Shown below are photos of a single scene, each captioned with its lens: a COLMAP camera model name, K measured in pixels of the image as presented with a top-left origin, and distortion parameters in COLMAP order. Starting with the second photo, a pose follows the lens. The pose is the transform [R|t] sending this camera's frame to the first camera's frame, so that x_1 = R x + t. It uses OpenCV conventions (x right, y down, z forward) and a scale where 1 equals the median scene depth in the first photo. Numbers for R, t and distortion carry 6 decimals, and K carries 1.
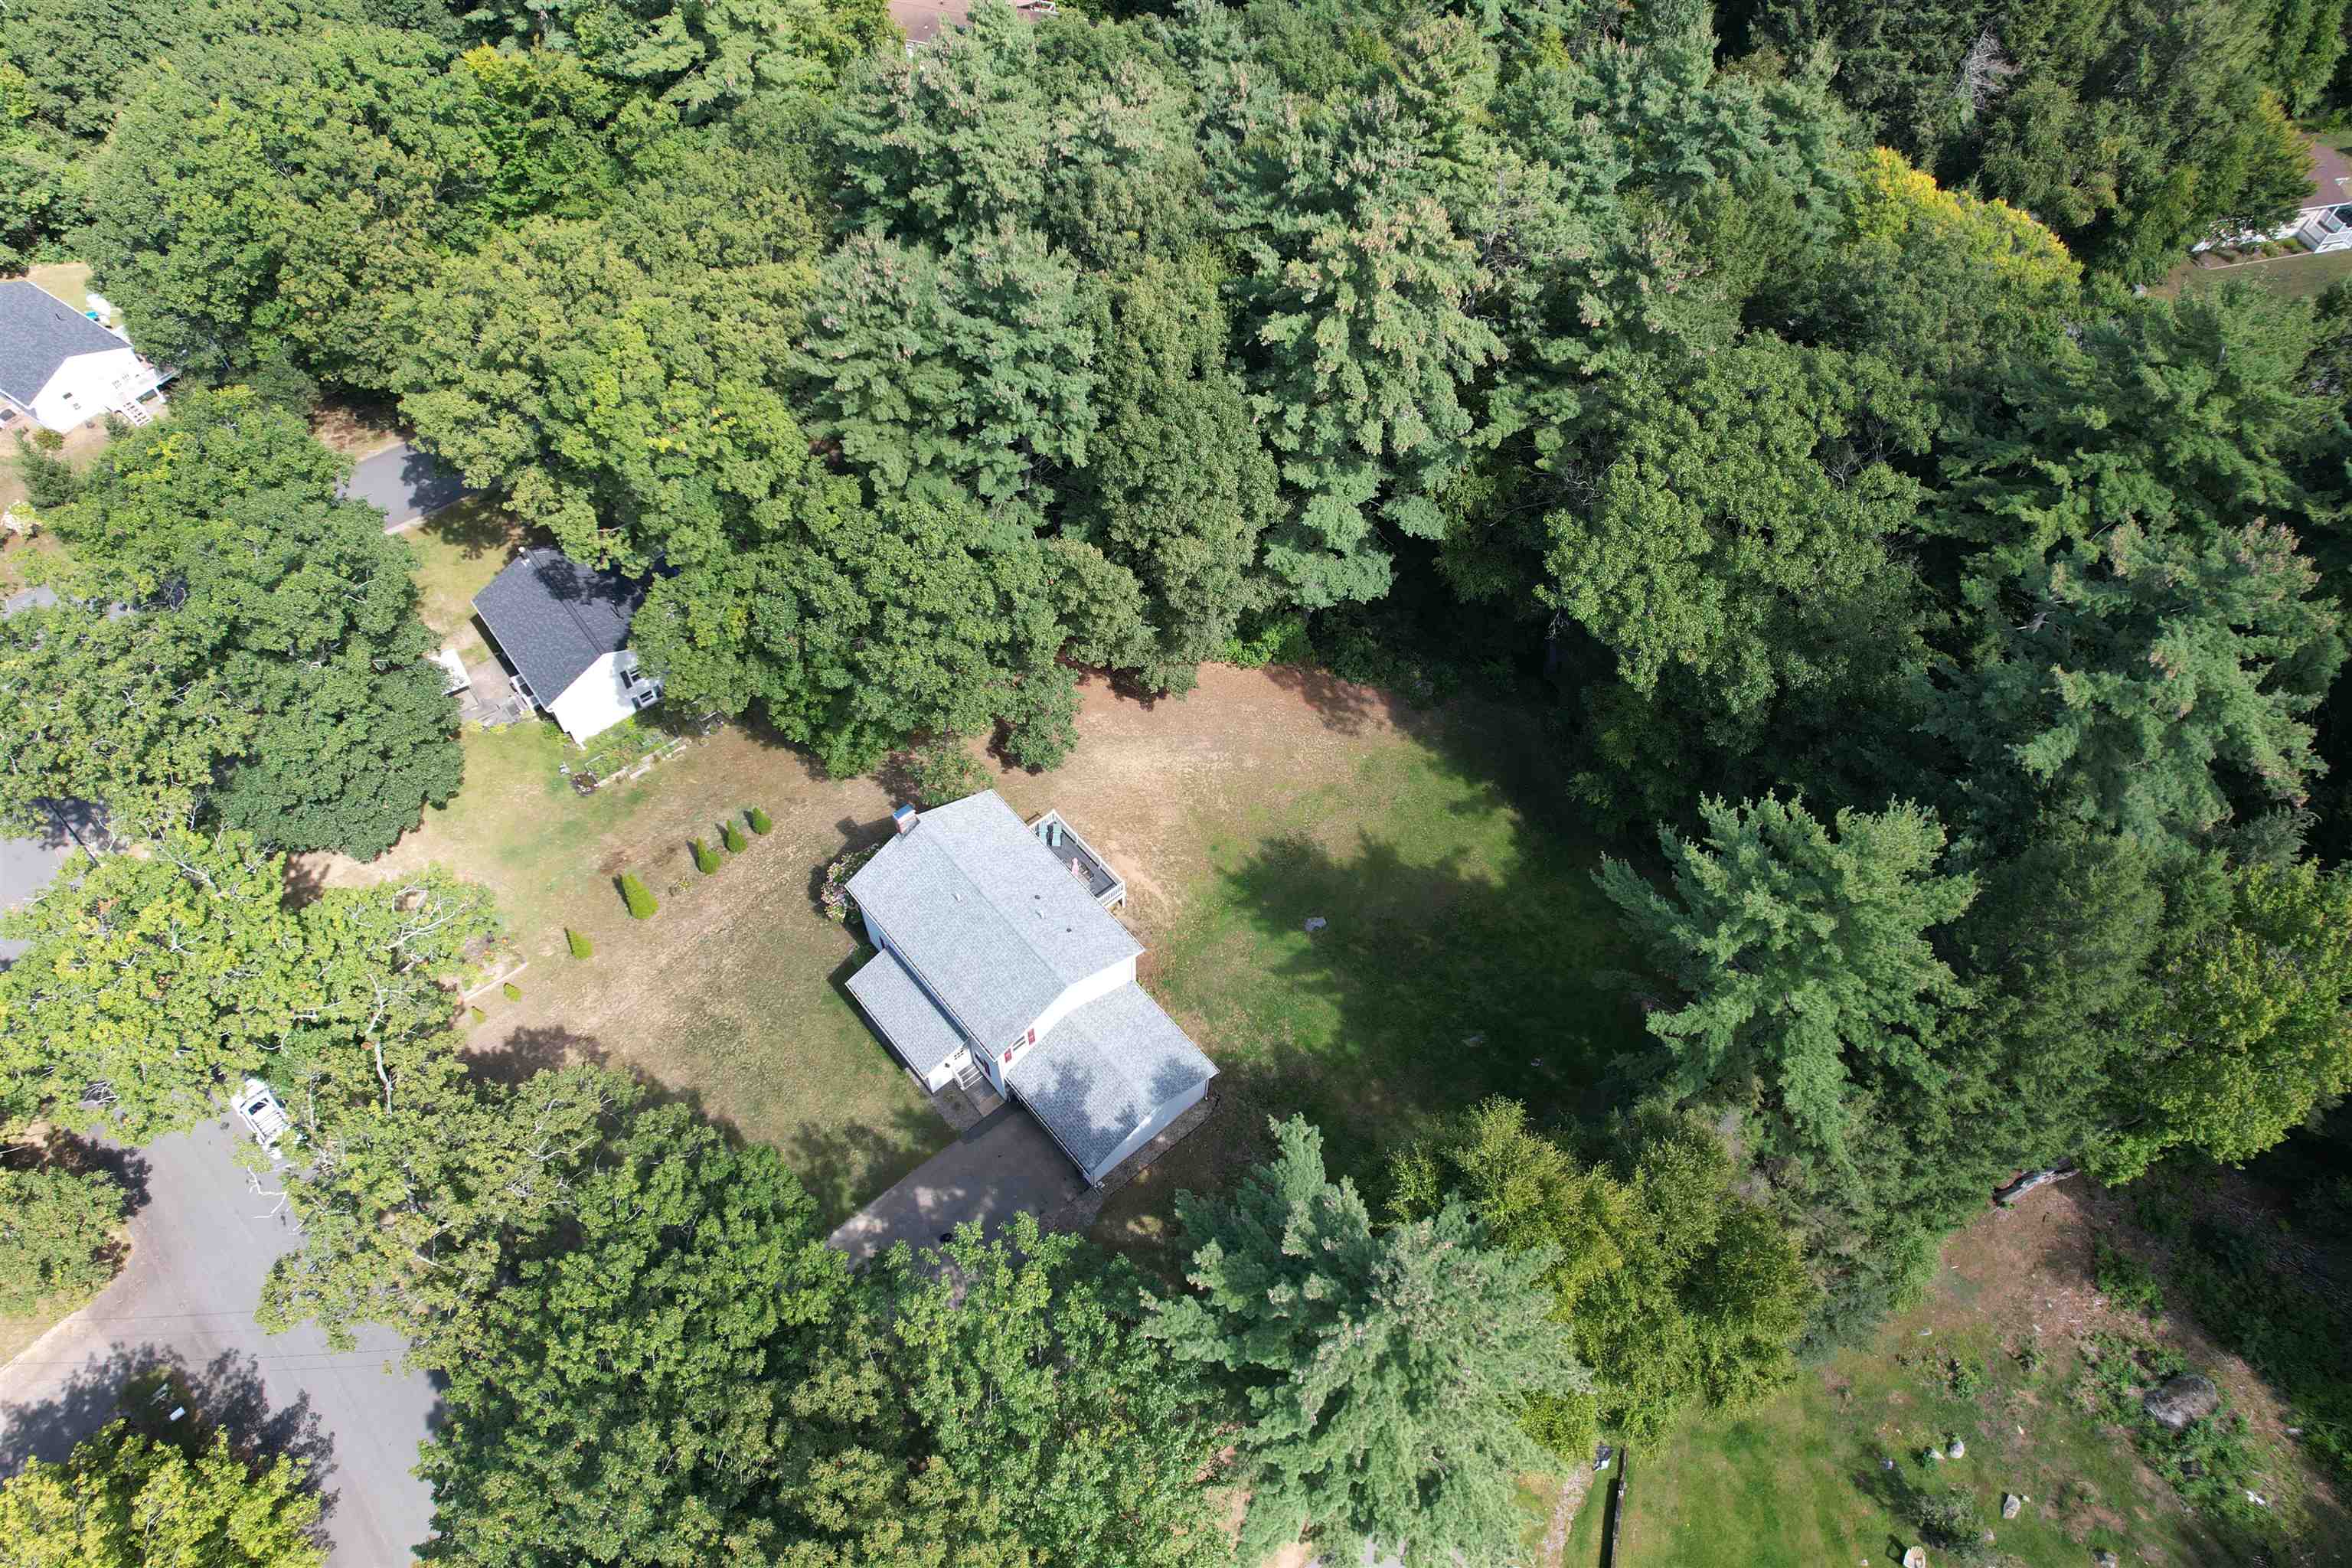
lens RADIAL K [[1494.0, 0, 1173.0], [0, 1494.0, 788.5], [0, 0, 1]] dist [-0.065689, 0.056120]
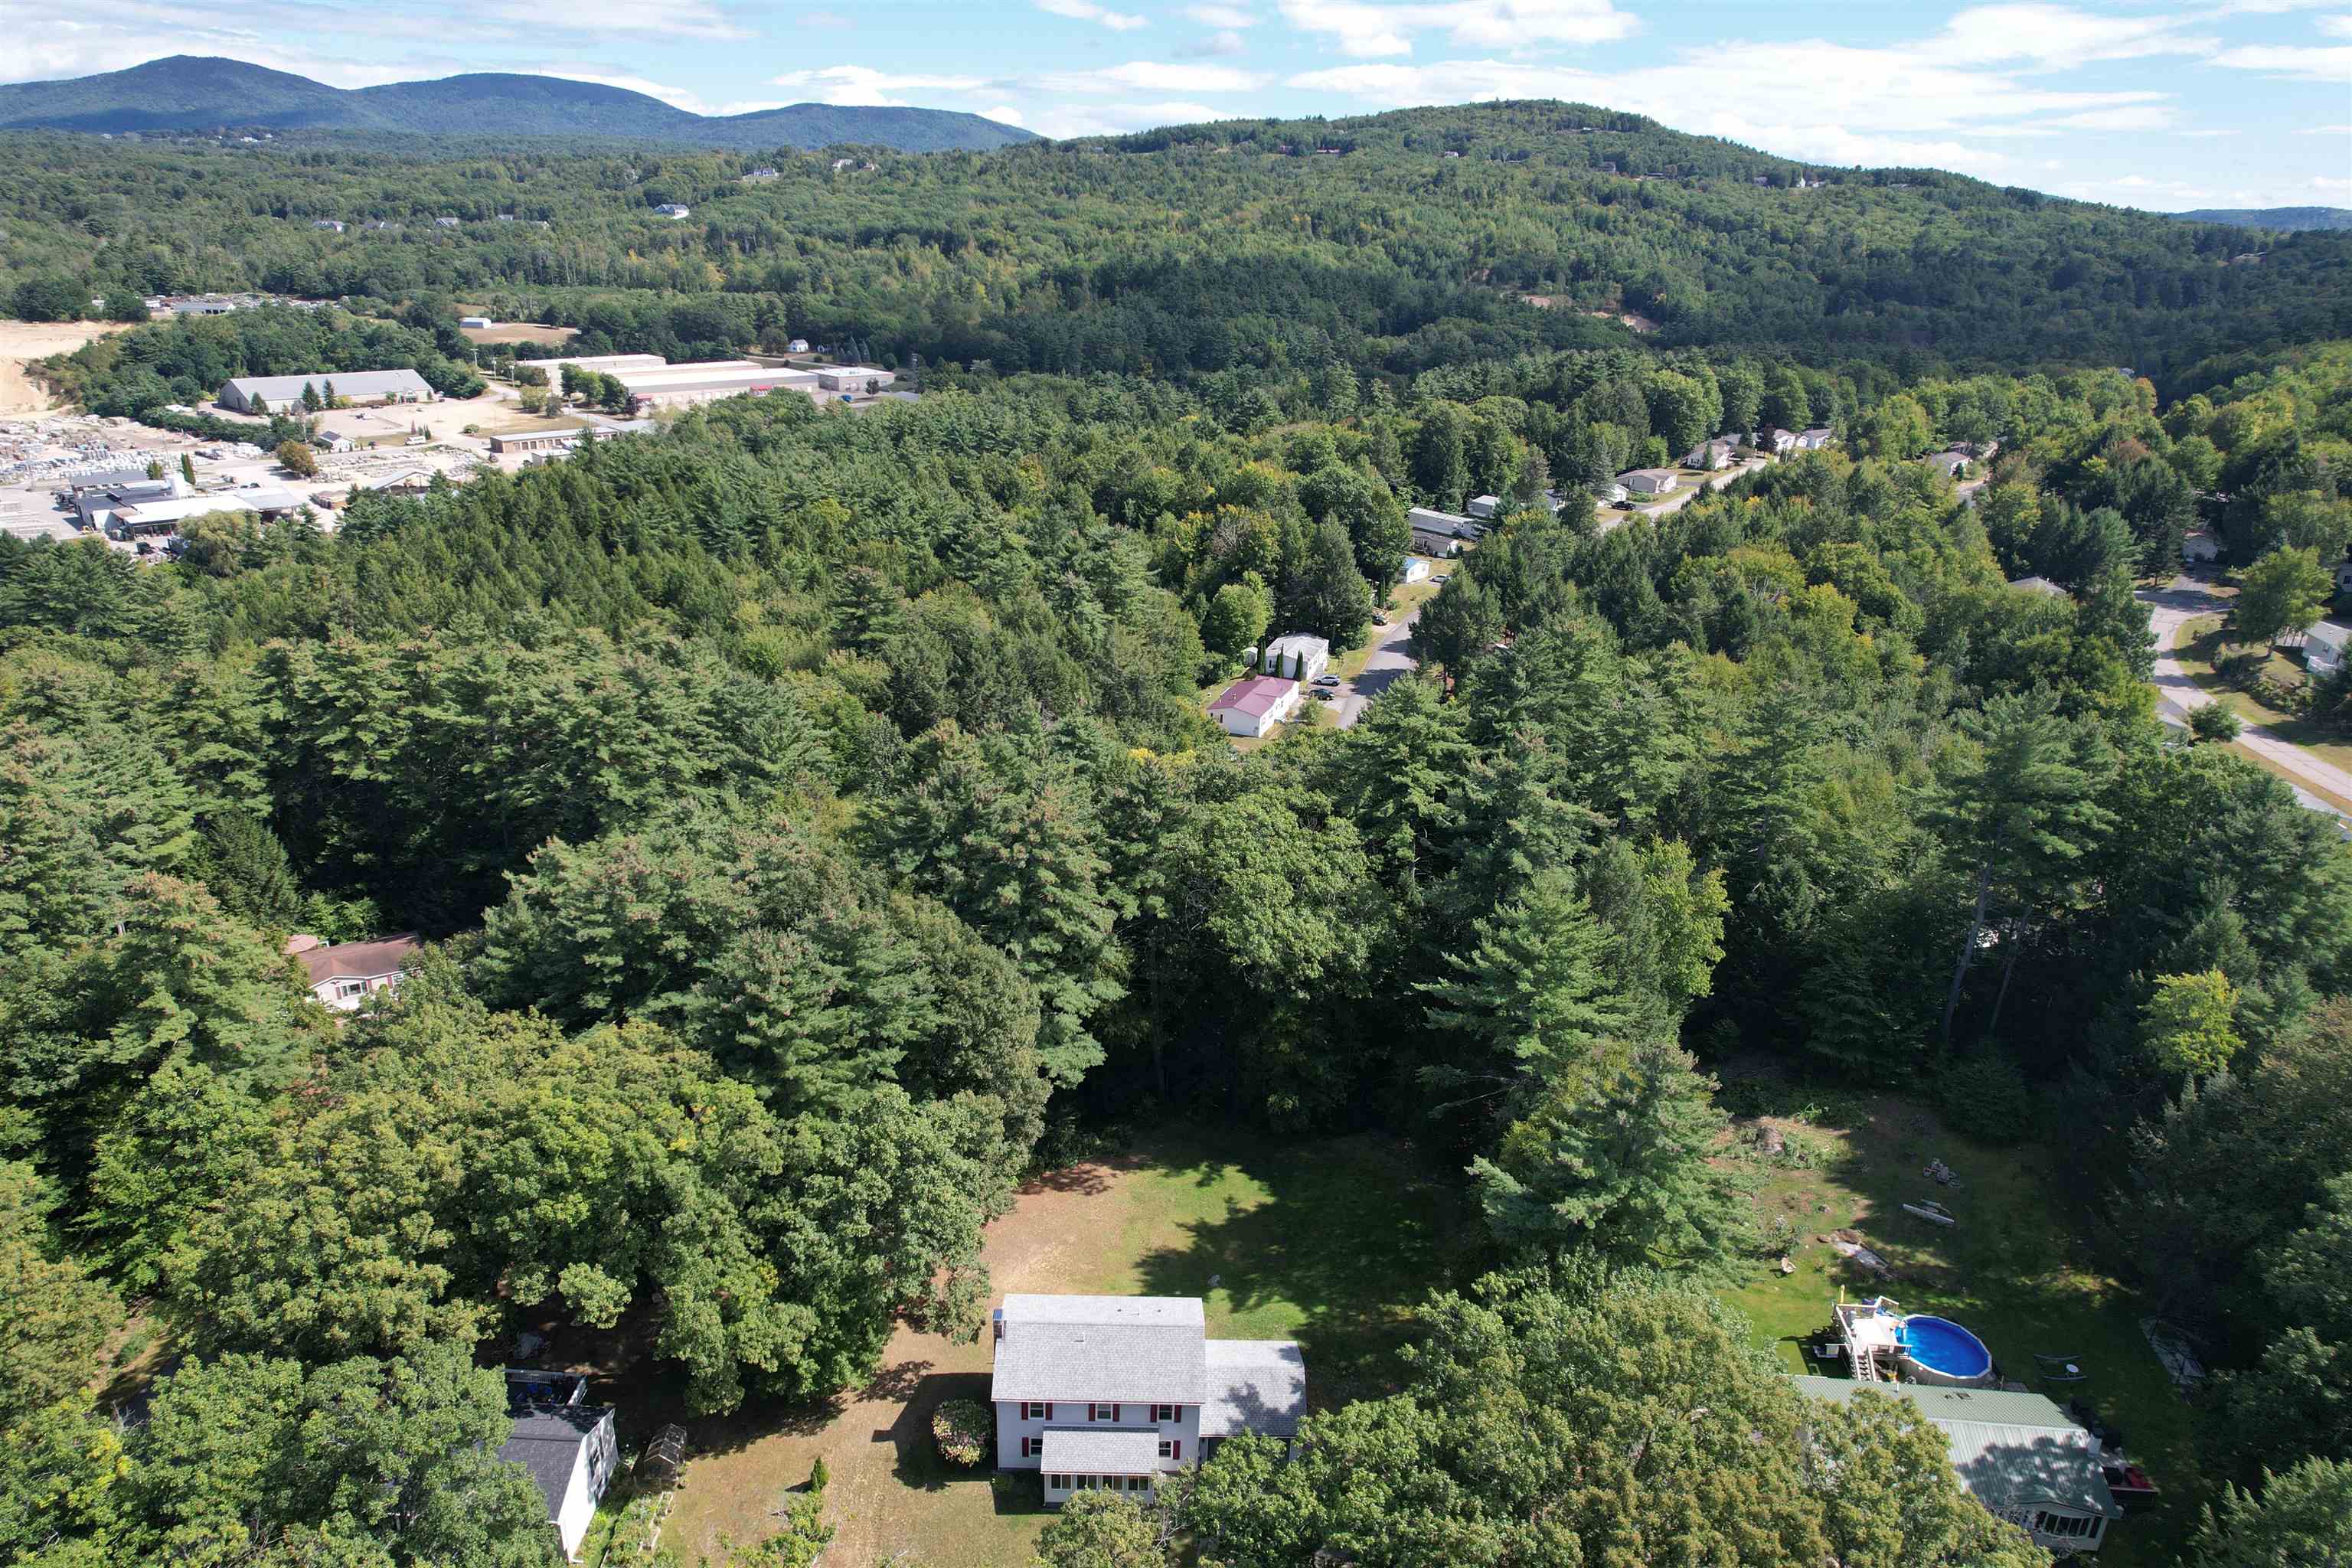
lens RADIAL K [[1494.0, 0, 1173.0], [0, 1494.0, 788.5], [0, 0, 1]] dist [-0.065689, 0.056120]
pose [[0.638513, -0.273701, 0.719298, -0.819428], [0.617340, 0.740241, -0.266336, 0.104064], [-0.459557, 0.614110, 0.641620, -0.092056]]
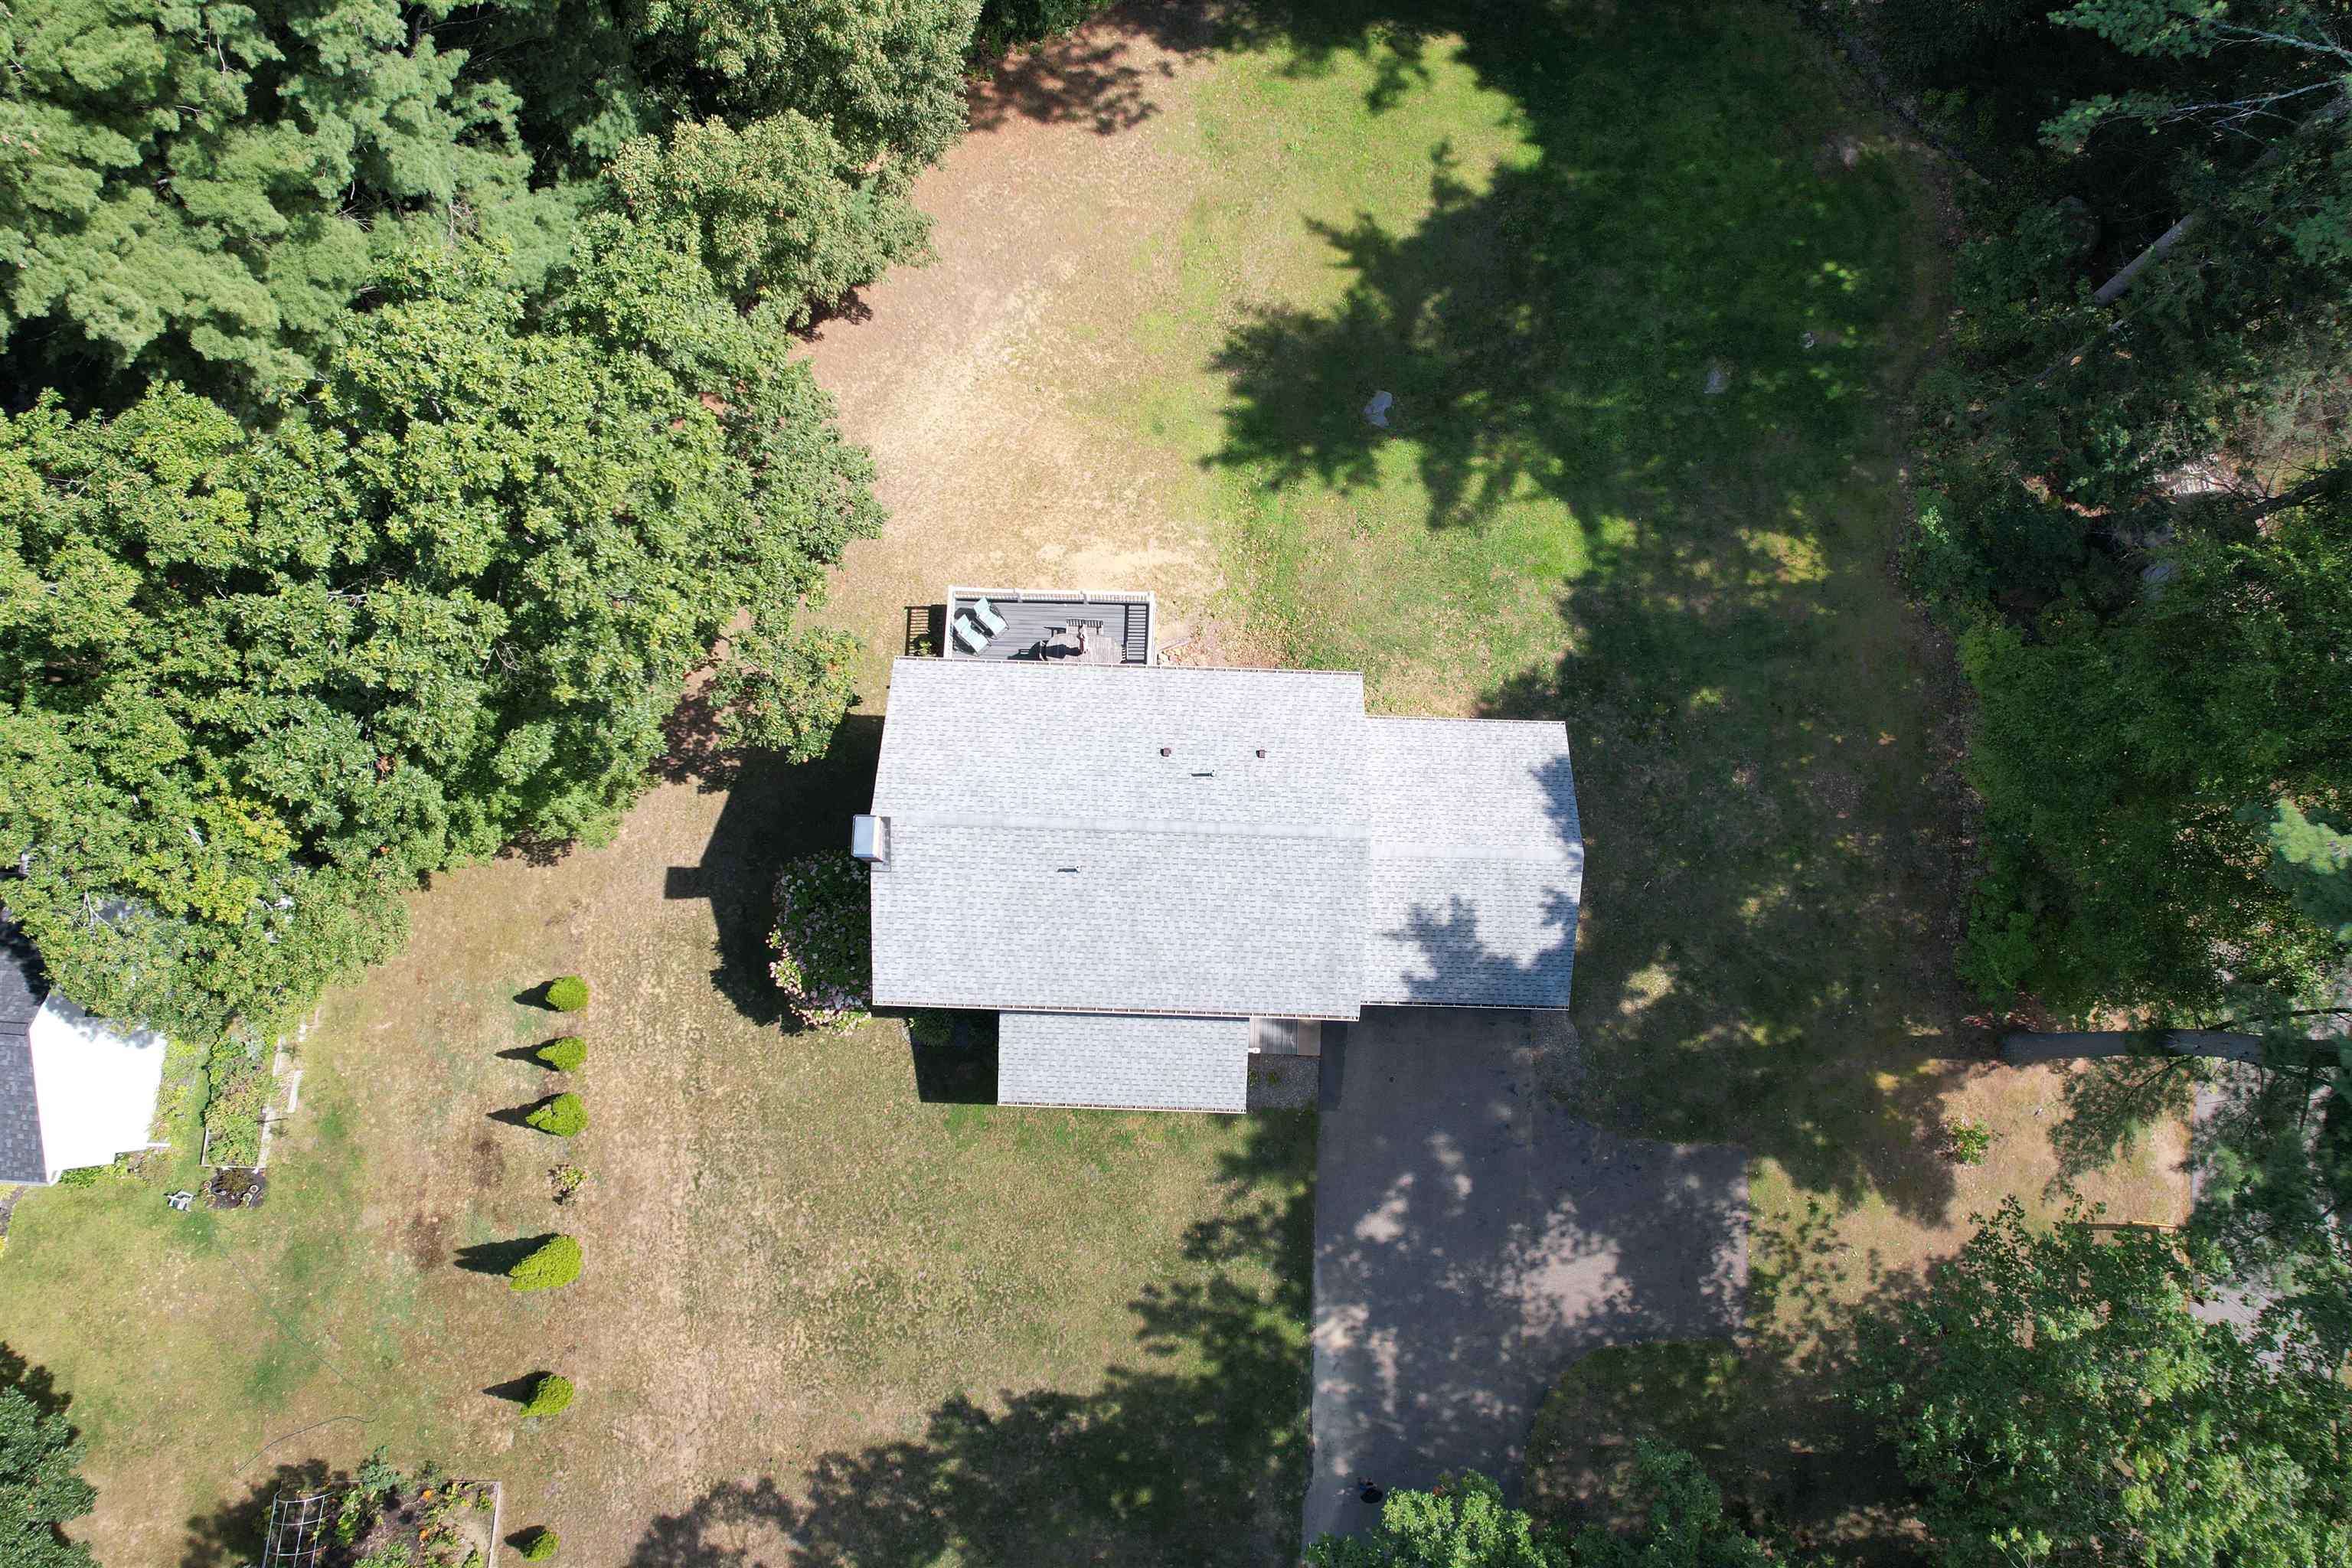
lens RADIAL K [[1494.0, 0, 1173.0], [0, 1494.0, 788.5], [0, 0, 1]] dist [-0.065689, 0.056120]
pose [[0.678042, -0.725301, 0.119152, -0.157260], [0.595348, 0.637002, 0.489683, -0.171140], [-0.431068, -0.261089, 0.863720, 0.531324]]
